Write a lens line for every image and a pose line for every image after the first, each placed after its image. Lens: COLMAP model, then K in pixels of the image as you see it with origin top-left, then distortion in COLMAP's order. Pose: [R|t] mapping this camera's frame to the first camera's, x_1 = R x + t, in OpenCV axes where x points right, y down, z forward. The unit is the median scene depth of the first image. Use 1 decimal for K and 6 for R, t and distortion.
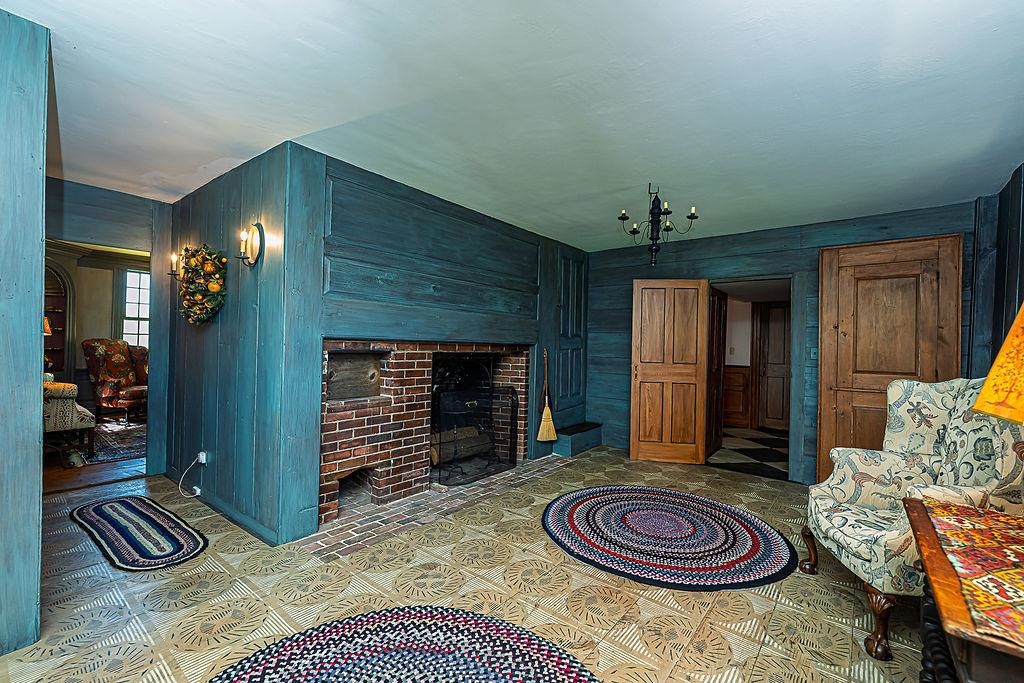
lens RADIAL K [[433.7, 0, 516.2], [0, 433.7, 341.5], [0, 0, 1]] dist [-0.003995, 0.001142]
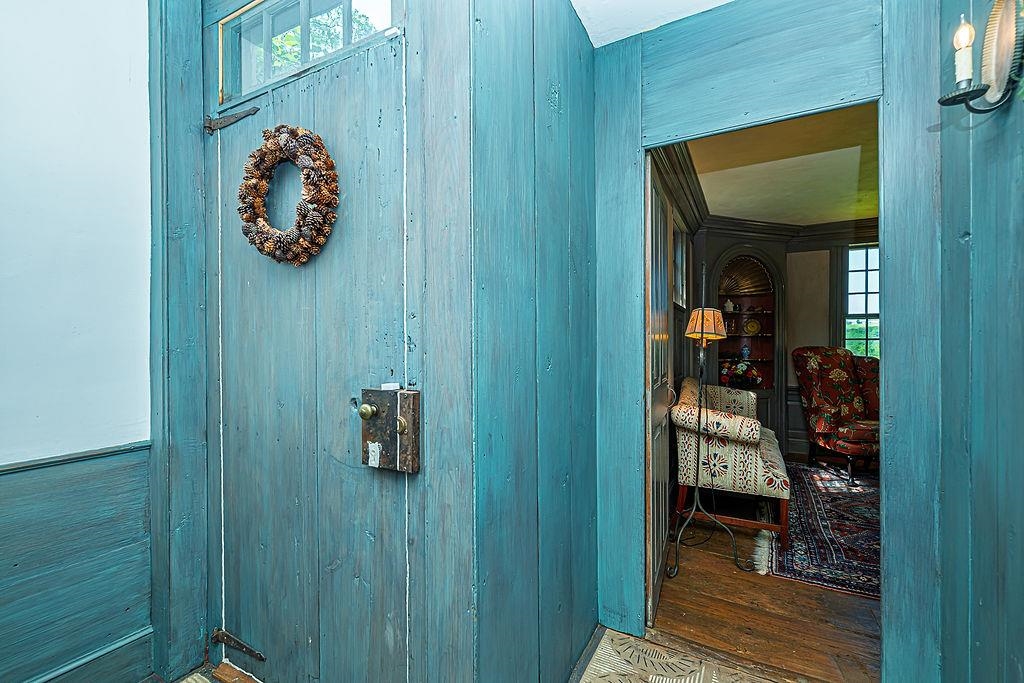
lens RADIAL K [[433.7, 0, 517.1], [0, 433.7, 345.8], [0, 0, 1]] dist [-0.003995, 0.001142]
pose [[0.162531, -0.027737, -0.986313, -0.609769], [0.007449, 0.999611, -0.026884, 0.014069], [0.986675, -0.002978, 0.162674, 0.723072]]
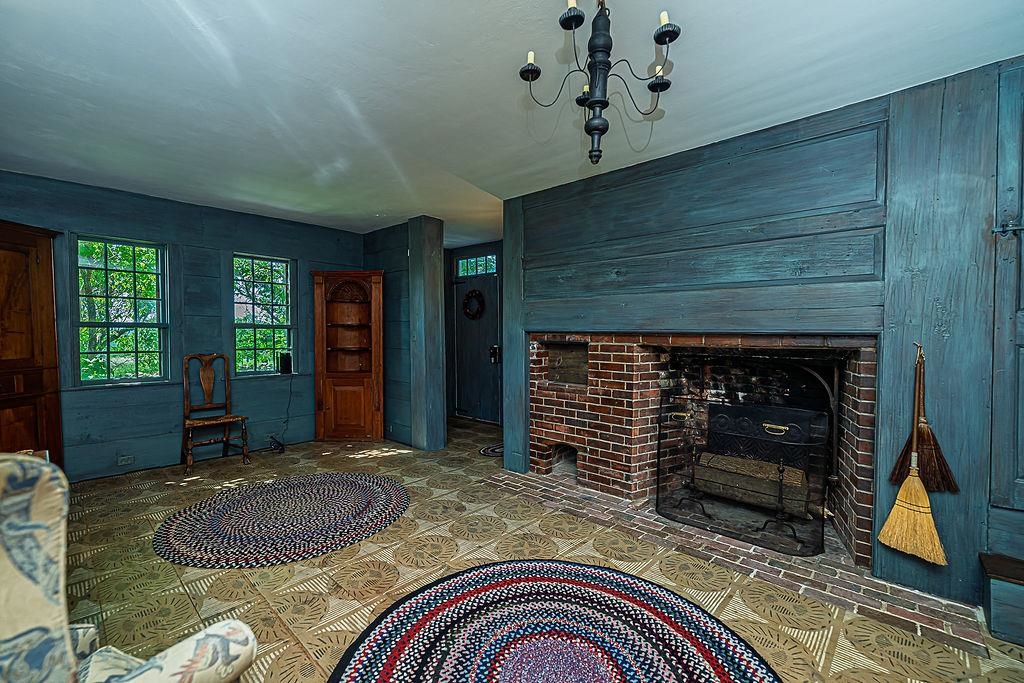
lens RADIAL K [[433.7, 0, 510.3], [0, 433.7, 345.0], [0, 0, 1]] dist [-0.003995, 0.001142]
pose [[-0.078714, 0.003817, -0.996890, 0.740464], [0.000288, 0.999993, 0.003806, 0.022940], [0.996897, 0.000012, -0.078715, 0.873094]]
